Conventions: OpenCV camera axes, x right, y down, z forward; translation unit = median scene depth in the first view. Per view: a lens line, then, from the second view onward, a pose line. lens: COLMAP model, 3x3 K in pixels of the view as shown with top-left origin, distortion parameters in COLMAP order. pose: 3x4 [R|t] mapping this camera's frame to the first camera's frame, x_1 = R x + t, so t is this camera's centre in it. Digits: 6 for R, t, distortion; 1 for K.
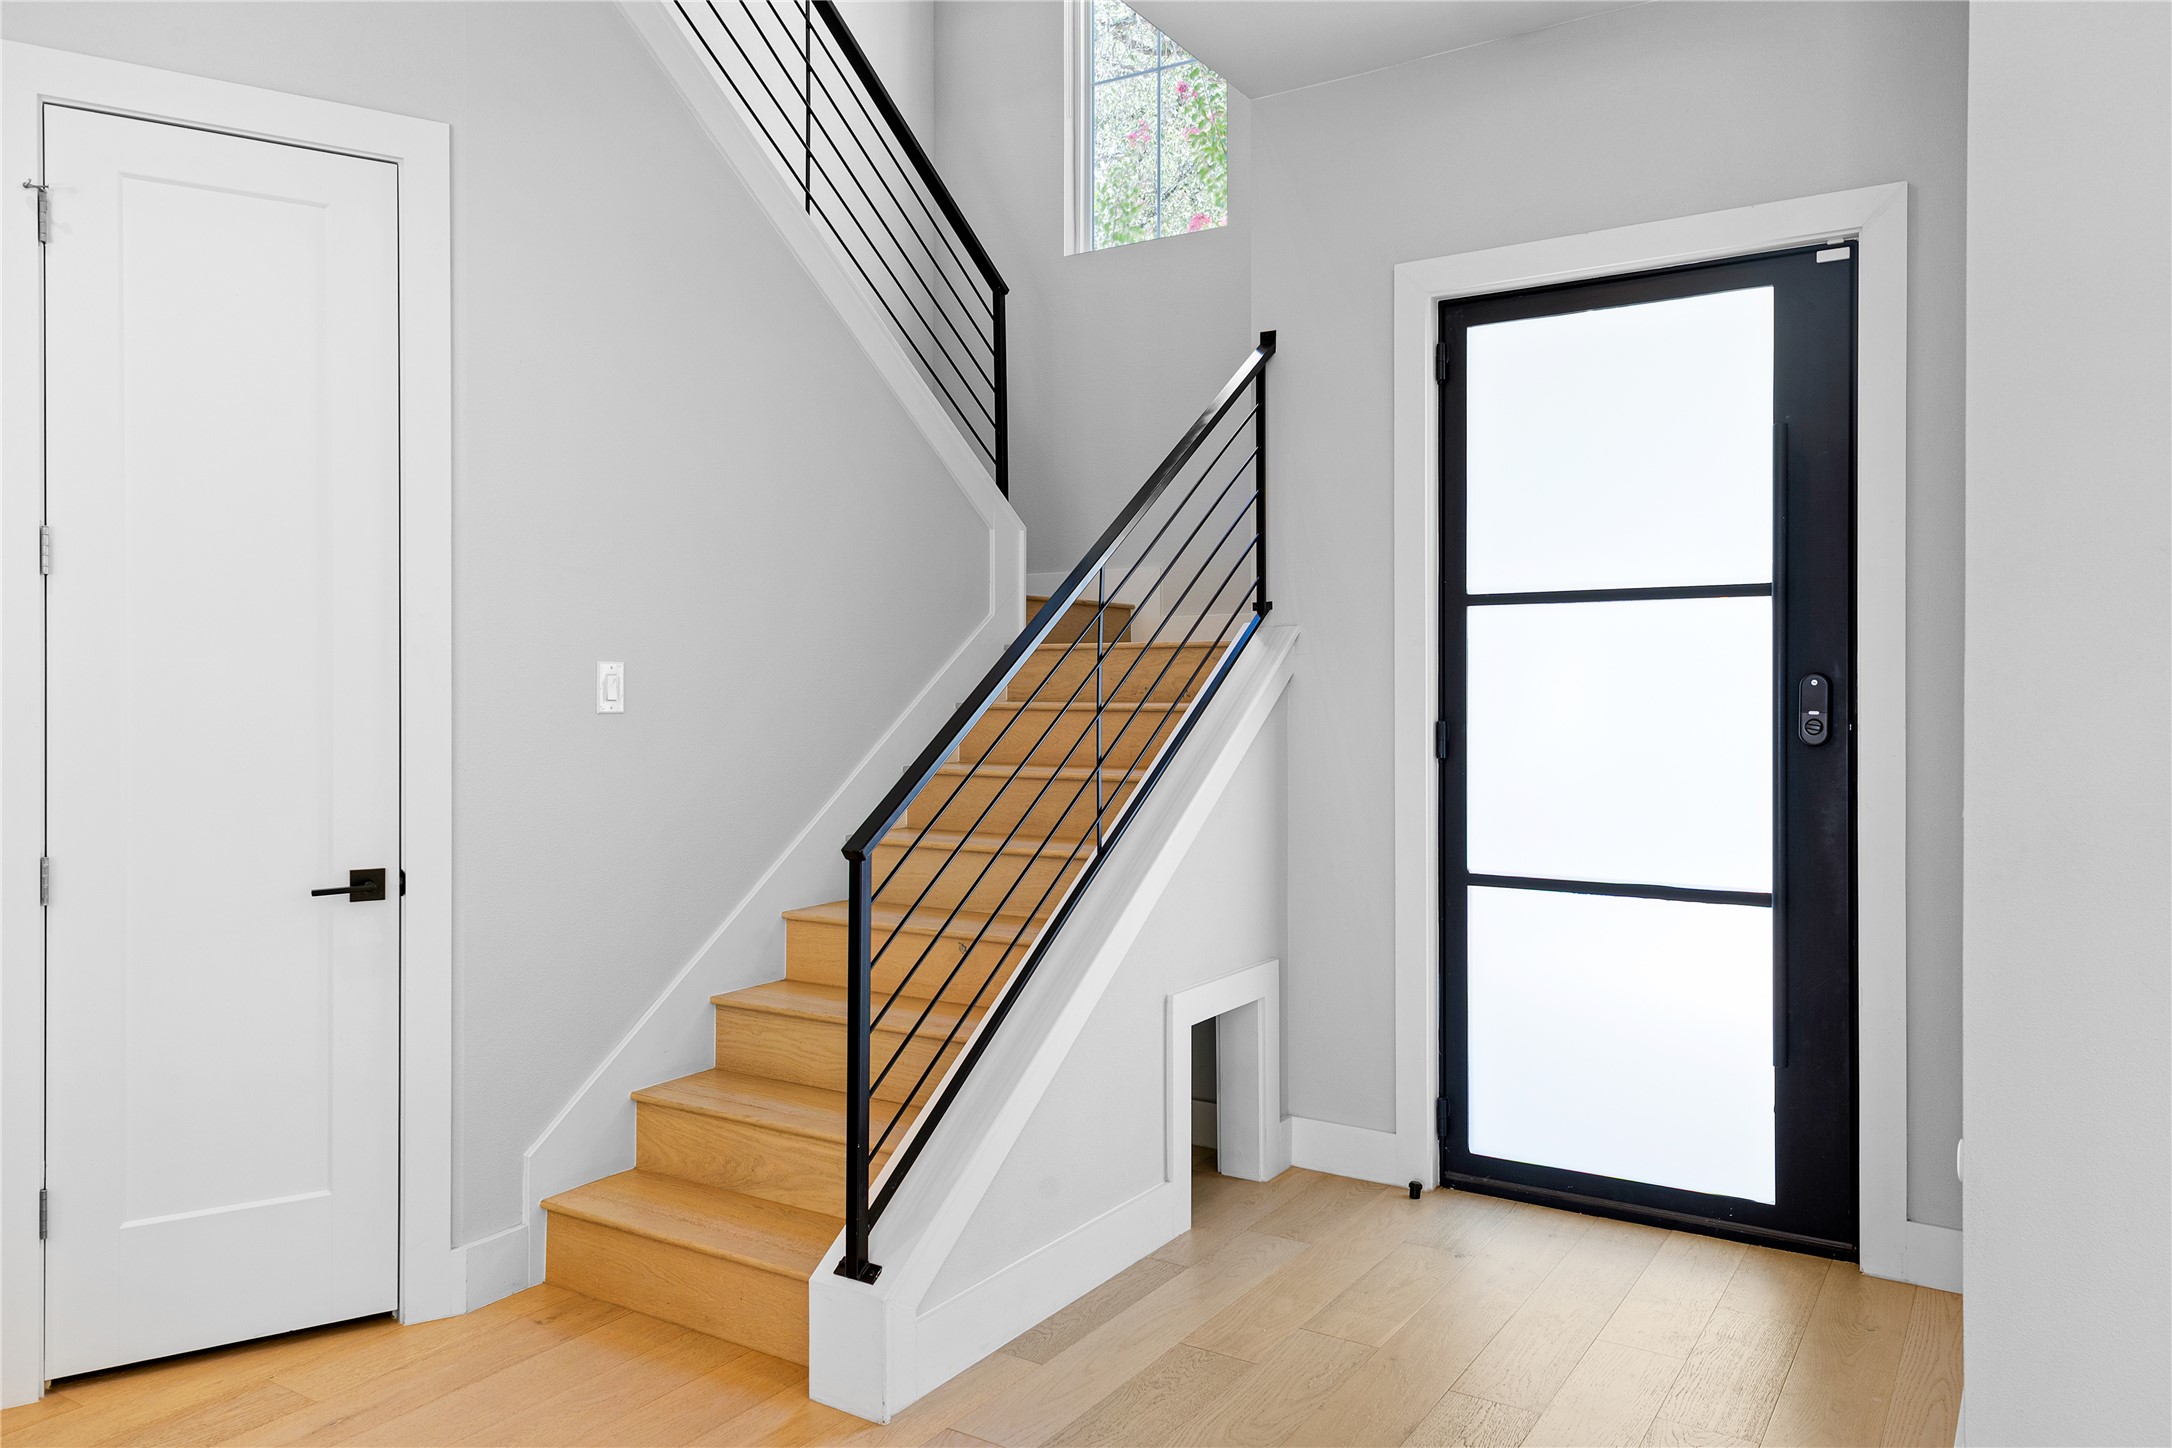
lens RADIAL K [[1441.0, 0, 1078.5], [0, 1441.0, 687.7], [0, 0, 1]] dist [0.016758, 0.000039]
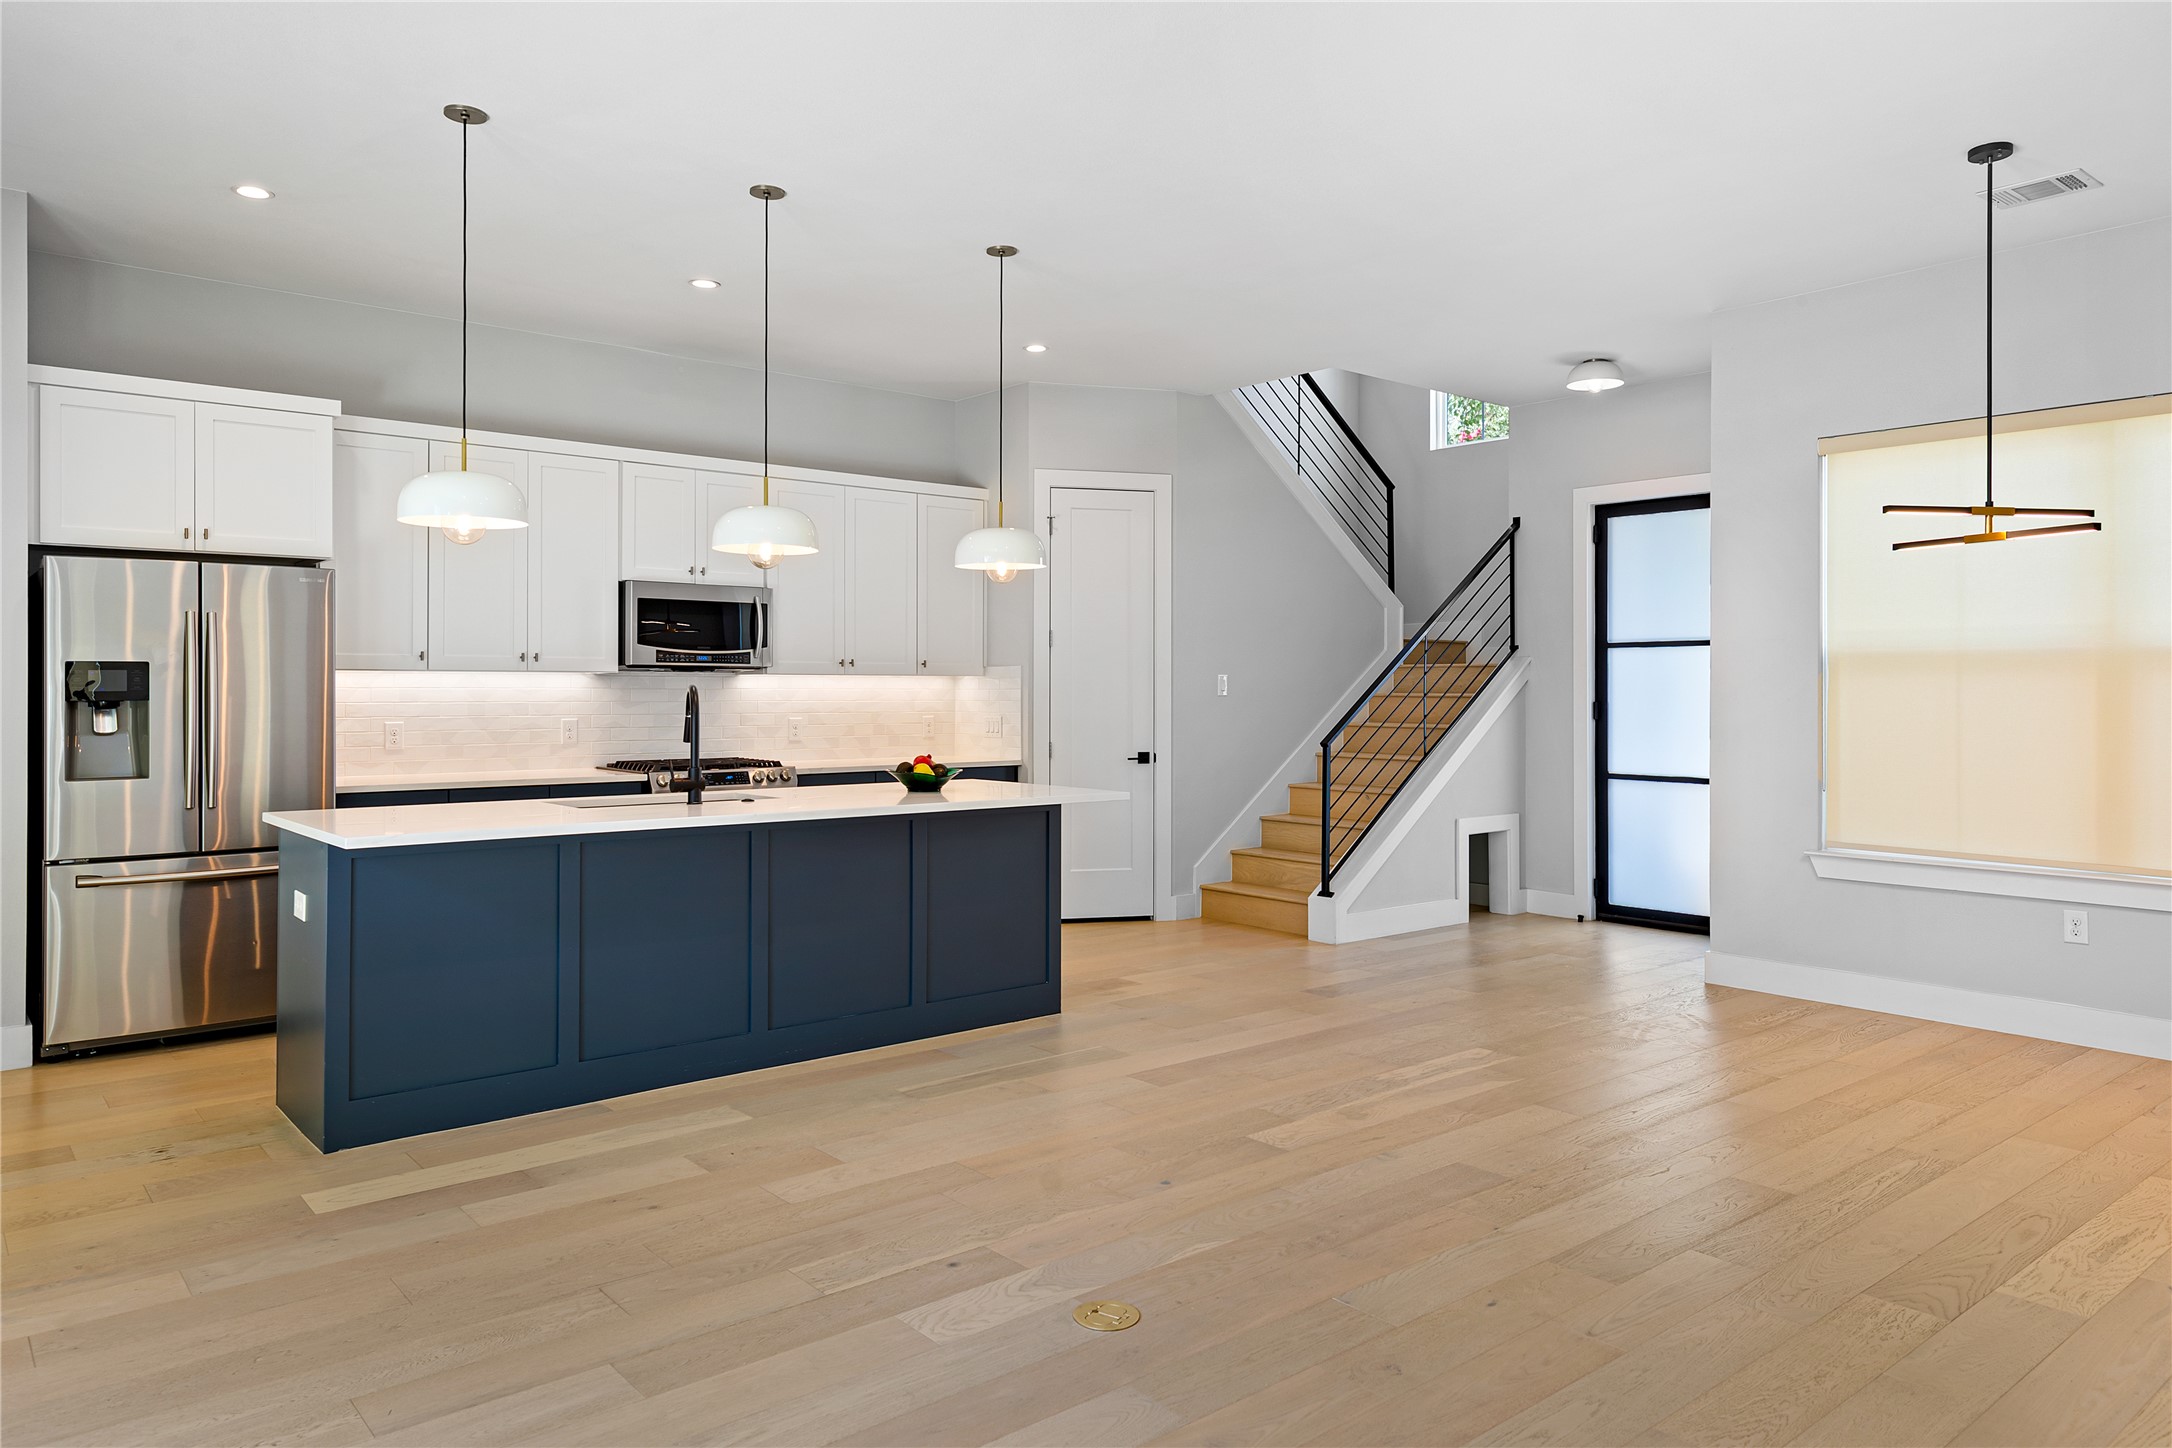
lens RADIAL K [[1441.0, 0, 1078.5], [0, 1441.0, 687.7], [0, 0, 1]] dist [0.016758, 0.000039]
pose [[0.955724, 0.001667, -0.294260, 0.148215], [-0.001809, 0.999998, -0.000210, 0.004081], [0.294259, 0.000733, 0.955725, -1.274214]]
